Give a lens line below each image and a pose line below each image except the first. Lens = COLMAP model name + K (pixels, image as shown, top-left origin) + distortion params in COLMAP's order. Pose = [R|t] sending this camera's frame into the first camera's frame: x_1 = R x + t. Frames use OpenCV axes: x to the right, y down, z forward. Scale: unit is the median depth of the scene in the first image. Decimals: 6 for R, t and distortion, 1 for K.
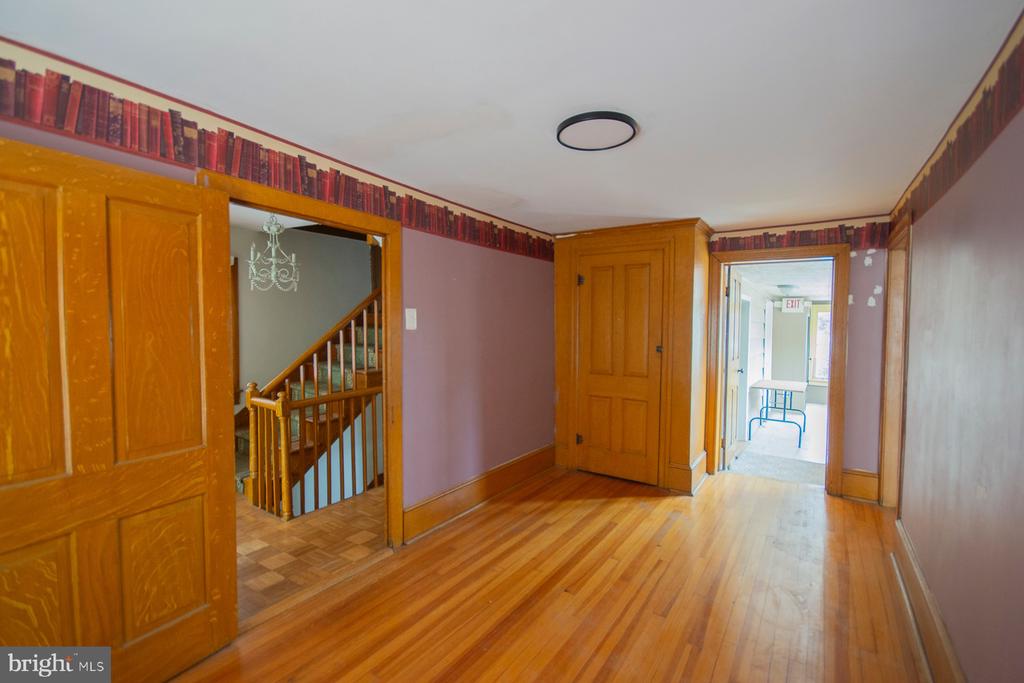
lens RADIAL K [[450.1, 0, 509.2], [0, 450.1, 340.7], [0, 0, 1]] dist [-0.003174, -0.000410]
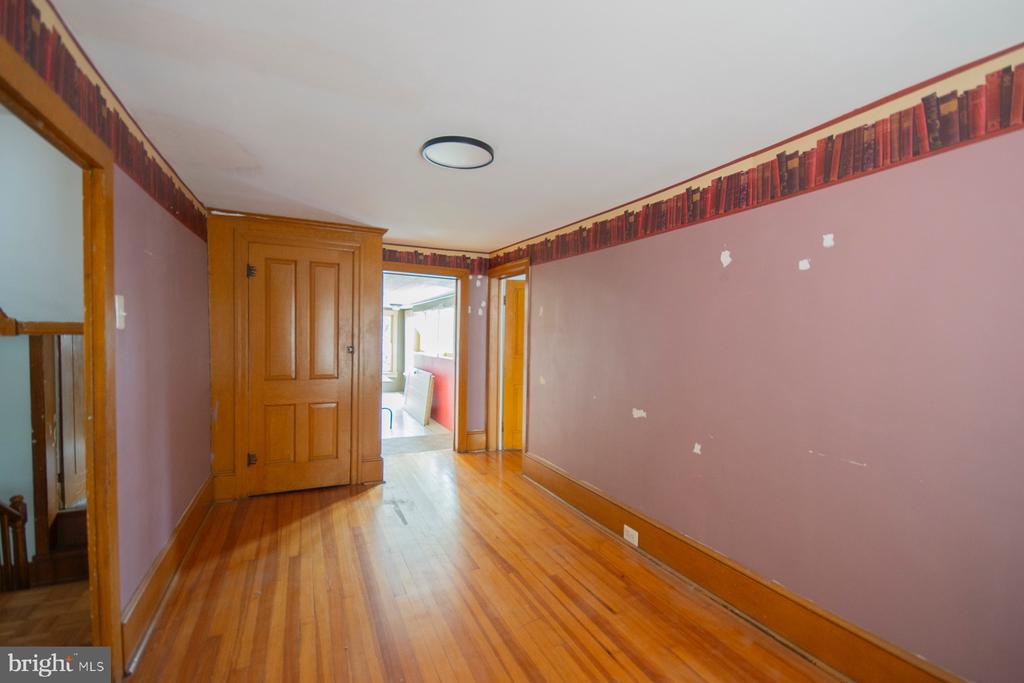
lens RADIAL K [[450.1, 0, 511.6], [0, 450.1, 341.4], [0, 0, 1]] dist [-0.003174, -0.000410]
pose [[0.505496, -0.016440, 0.862672, -0.380770], [0.015762, 0.999828, 0.009818, -0.004295], [-0.862685, 0.008634, 0.505668, 0.179515]]
